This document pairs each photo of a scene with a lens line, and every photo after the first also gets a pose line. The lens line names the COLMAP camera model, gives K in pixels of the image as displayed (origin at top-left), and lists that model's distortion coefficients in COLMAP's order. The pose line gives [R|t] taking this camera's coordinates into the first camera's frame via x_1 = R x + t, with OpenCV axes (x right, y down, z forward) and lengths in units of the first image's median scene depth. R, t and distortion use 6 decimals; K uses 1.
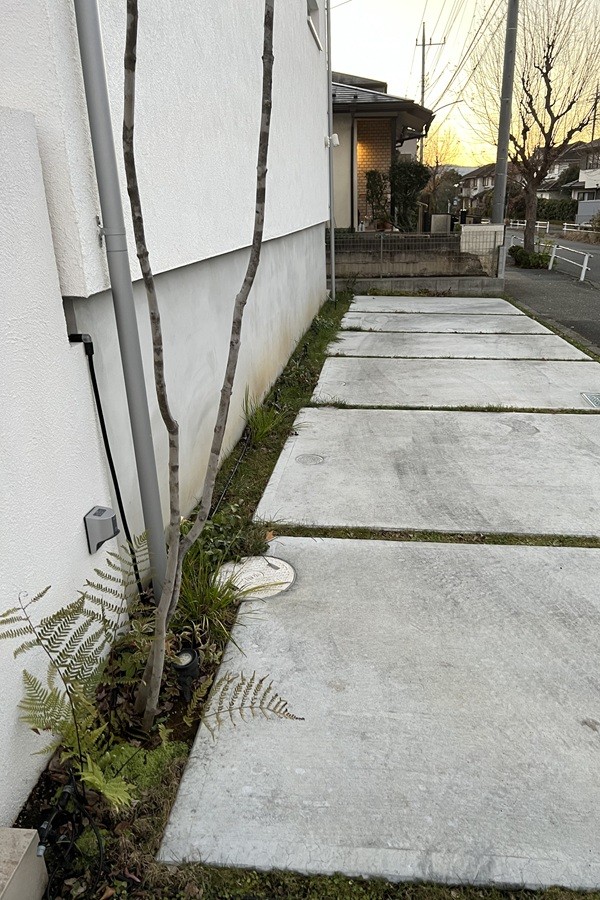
lens RADIAL K [[756.3, 0, 300.0], [0, 756.3, 450.0], [0, 0, 1]] dist [0.052447, -0.058190]
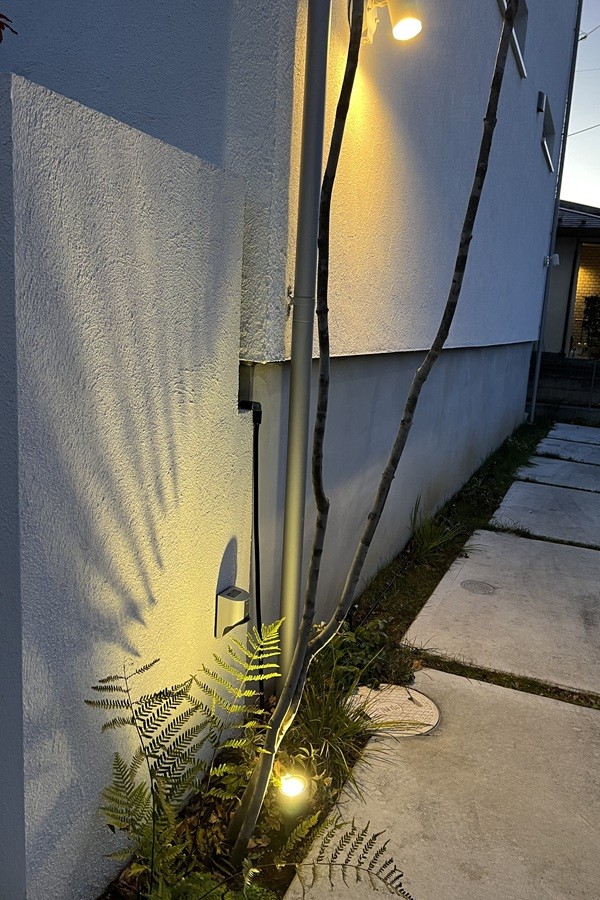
lens RADIAL K [[756.3, 0, 300.0], [0, 756.3, 450.0], [0, 0, 1]] dist [0.052447, -0.058190]
pose [[0.958580, 0.136572, -0.249945, 0.014692], [-0.180497, 0.970117, -0.162156, 0.041803], [0.220330, 0.200554, 0.954585, 0.103125]]
